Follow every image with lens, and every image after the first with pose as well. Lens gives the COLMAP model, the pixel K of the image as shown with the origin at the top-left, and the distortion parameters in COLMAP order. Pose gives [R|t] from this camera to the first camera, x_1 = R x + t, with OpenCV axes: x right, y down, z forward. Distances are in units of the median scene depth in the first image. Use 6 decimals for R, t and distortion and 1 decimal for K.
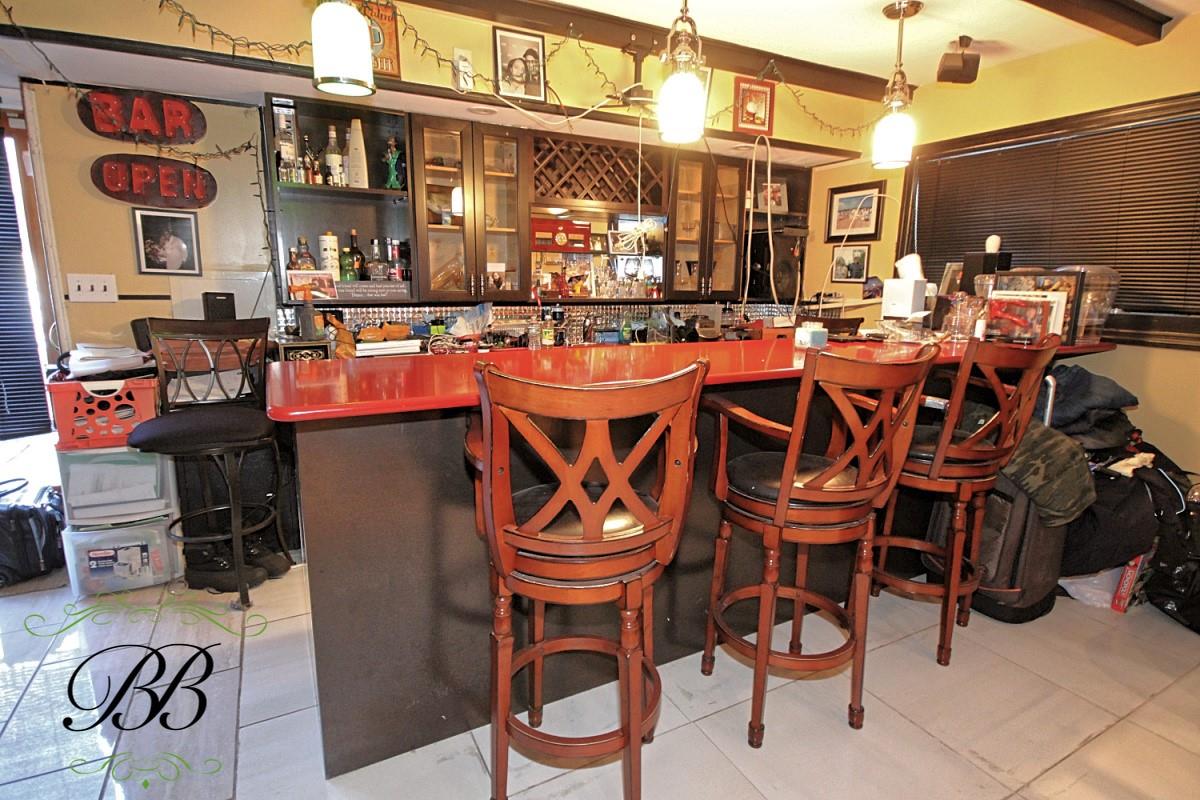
lens RADIAL K [[604.9, 0, 592.2], [0, 604.9, 397.4], [0, 0, 1]] dist [0.007287, -0.005047]
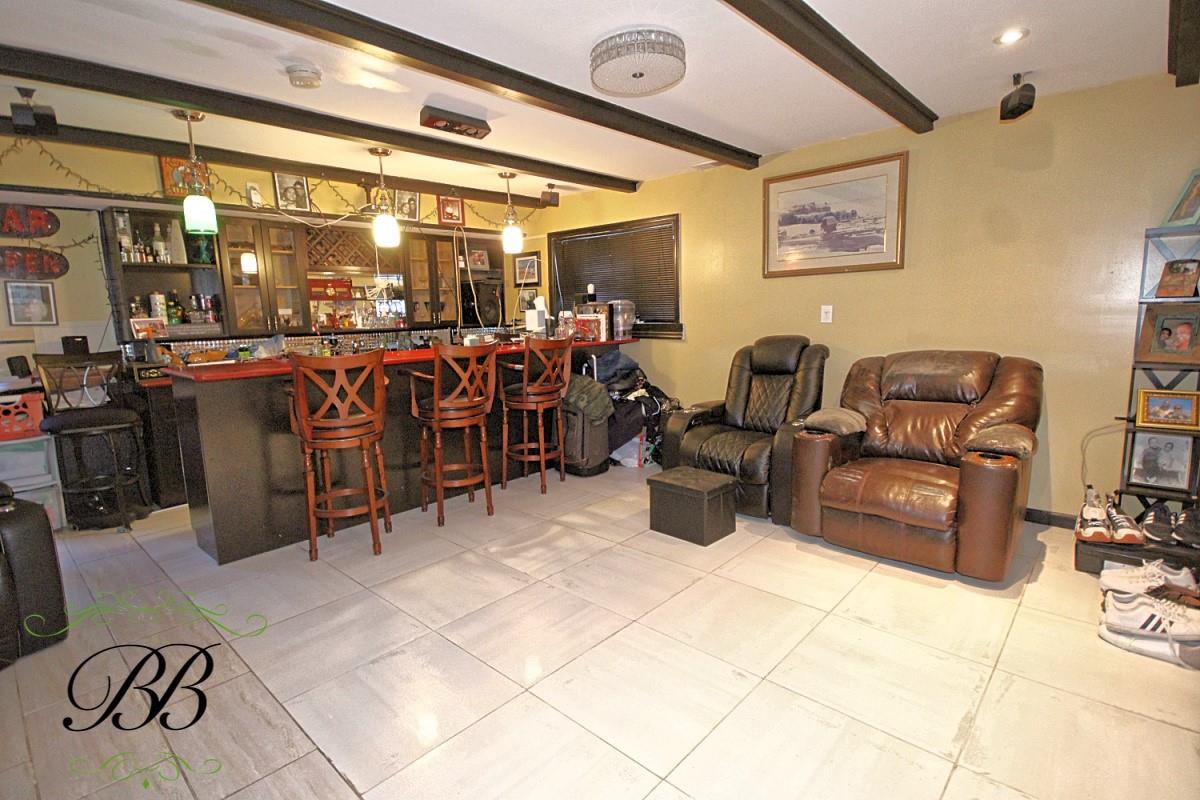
lens RADIAL K [[604.9, 0, 609.5], [0, 604.9, 399.7], [0, 0, 1]] dist [0.007287, -0.005047]
pose [[0.938667, -0.085671, 0.334013, 0.083873], [0.100847, 0.994498, -0.028330, 0.138919], [-0.329749, 0.060277, 0.942142, -0.729693]]
